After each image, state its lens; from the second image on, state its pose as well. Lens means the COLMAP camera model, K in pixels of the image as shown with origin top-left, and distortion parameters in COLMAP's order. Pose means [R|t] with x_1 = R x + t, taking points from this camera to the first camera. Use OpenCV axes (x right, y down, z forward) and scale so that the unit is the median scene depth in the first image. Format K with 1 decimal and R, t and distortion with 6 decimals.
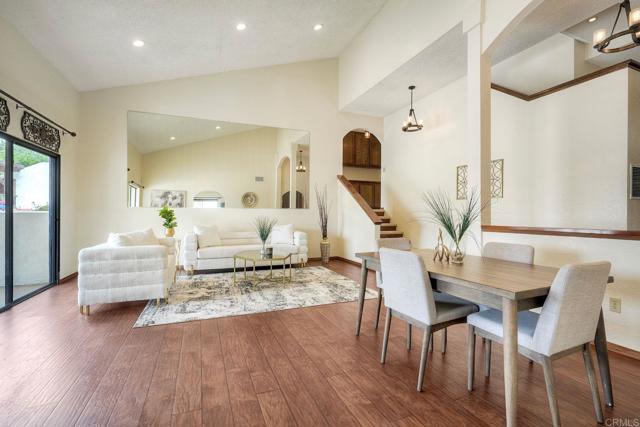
lens RADIAL K [[285.6, 0, 308.4], [0, 285.6, 213.7], [0, 0, 1]] dist [-0.009070, 0.003984]
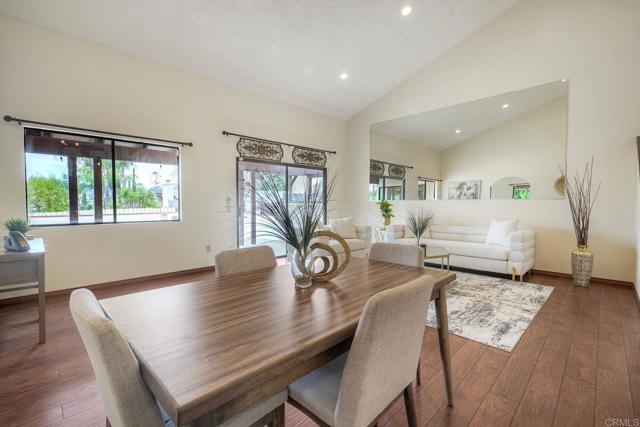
lens RADIAL K [[285.6, 0, 334.7], [0, 285.6, 207.2], [0, 0, 1]] dist [-0.009070, 0.003984]
pose [[0.437514, 0.007177, -0.899183, 0.556253], [0.004315, 0.999940, 0.010081, -0.007098], [0.899201, -0.008291, 0.437457, 0.367080]]
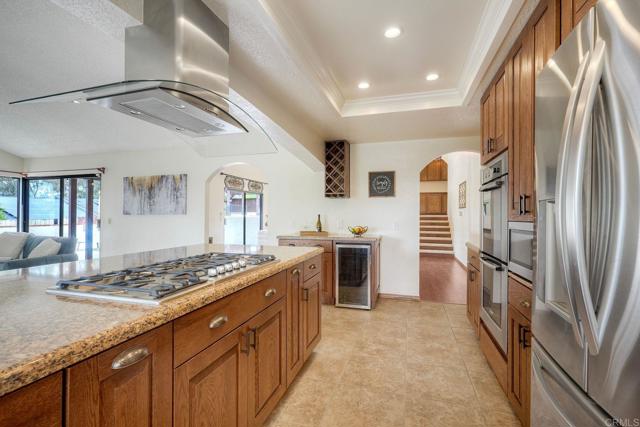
lens RADIAL K [[285.6, 0, 317.7], [0, 285.6, 212.9], [0, 0, 1]] dist [-0.009070, 0.003984]
pose [[0.787997, -0.011745, -0.615567, 0.997319], [0.000608, 0.999832, -0.018299, 0.002200], [0.615678, 0.014046, 0.787872, -0.623852]]
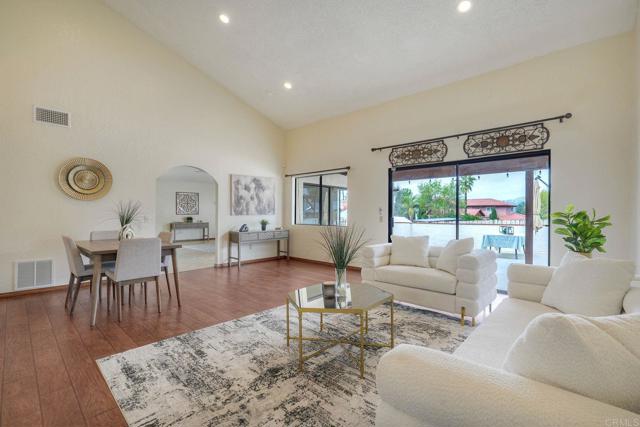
lens RADIAL K [[285.6, 0, 314.0], [0, 285.6, 213.1], [0, 0, 1]] dist [-0.009070, 0.003984]
pose [[-0.897677, -0.010732, -0.440524, 0.121604], [-0.010399, 0.999941, -0.003168, -0.008763], [0.440532, 0.001737, -0.897735, 1.480983]]
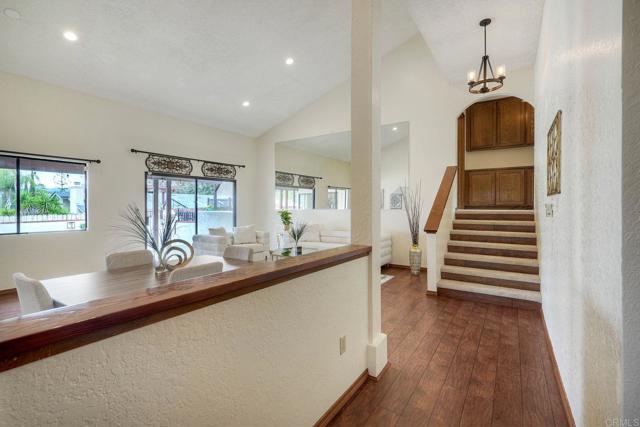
lens RADIAL K [[285.6, 0, 316.4], [0, 285.6, 206.4], [0, 0, 1]] dist [-0.009070, 0.003984]
pose [[0.584168, -0.009019, -0.811583, 0.835246], [0.006526, 0.999958, -0.006415, -0.032567], [0.811607, -0.001550, 0.584202, 0.393841]]
